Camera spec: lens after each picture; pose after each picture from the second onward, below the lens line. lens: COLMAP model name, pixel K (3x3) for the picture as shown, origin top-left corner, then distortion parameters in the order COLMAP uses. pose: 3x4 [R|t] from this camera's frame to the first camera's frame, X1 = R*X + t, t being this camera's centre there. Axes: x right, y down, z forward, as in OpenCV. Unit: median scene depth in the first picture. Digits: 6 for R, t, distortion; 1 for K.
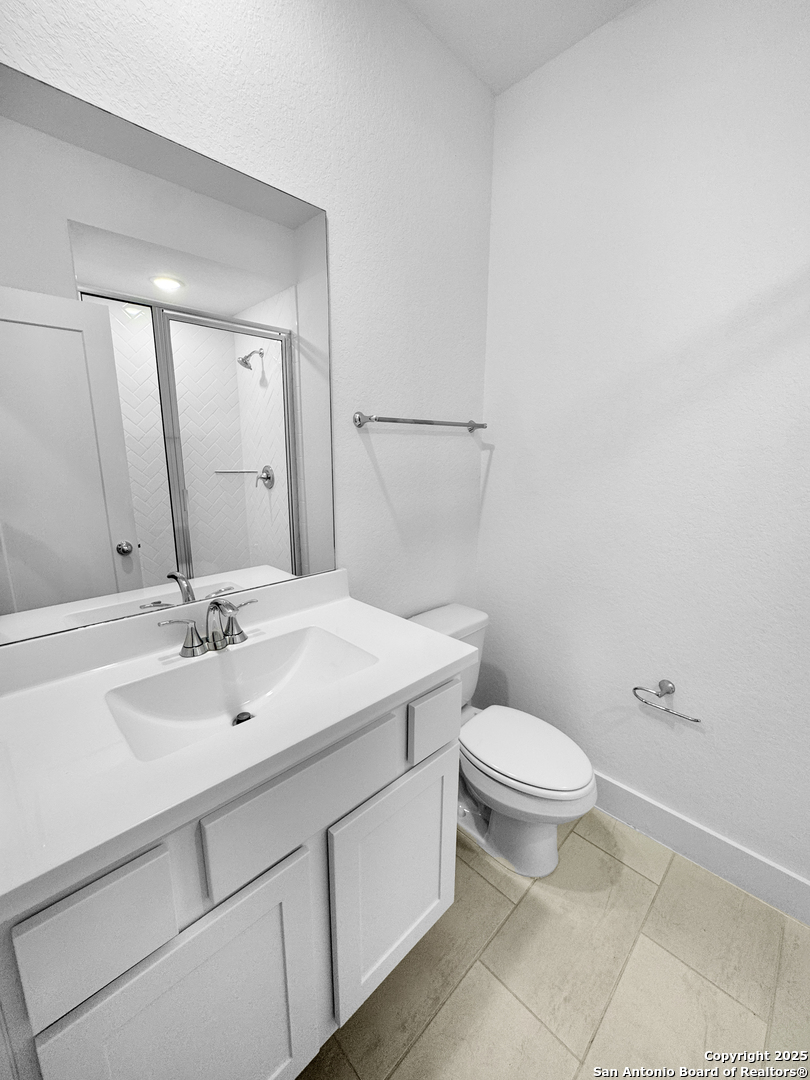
lens RADIAL K [[430.8, 0, 405.7], [0, 430.8, 538.9], [0, 0, 1]] dist [-0.002496, 0.000346]
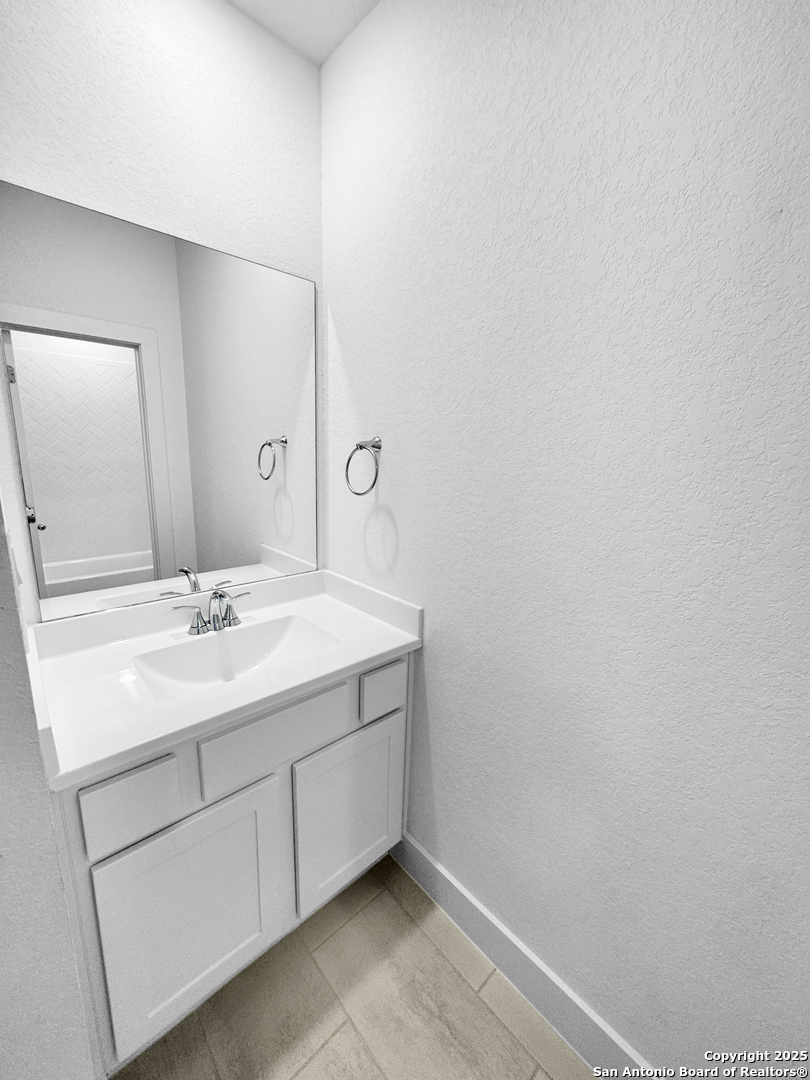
lens RADIAL K [[430.8, 0, 405.7], [0, 430.8, 538.9], [0, 0, 1]] dist [-0.002496, 0.000346]
pose [[0.999387, 0.032476, -0.013084, 0.133366], [-0.032429, 0.999467, 0.003803, -0.036864], [0.013201, -0.003377, 0.999907, -0.275446]]
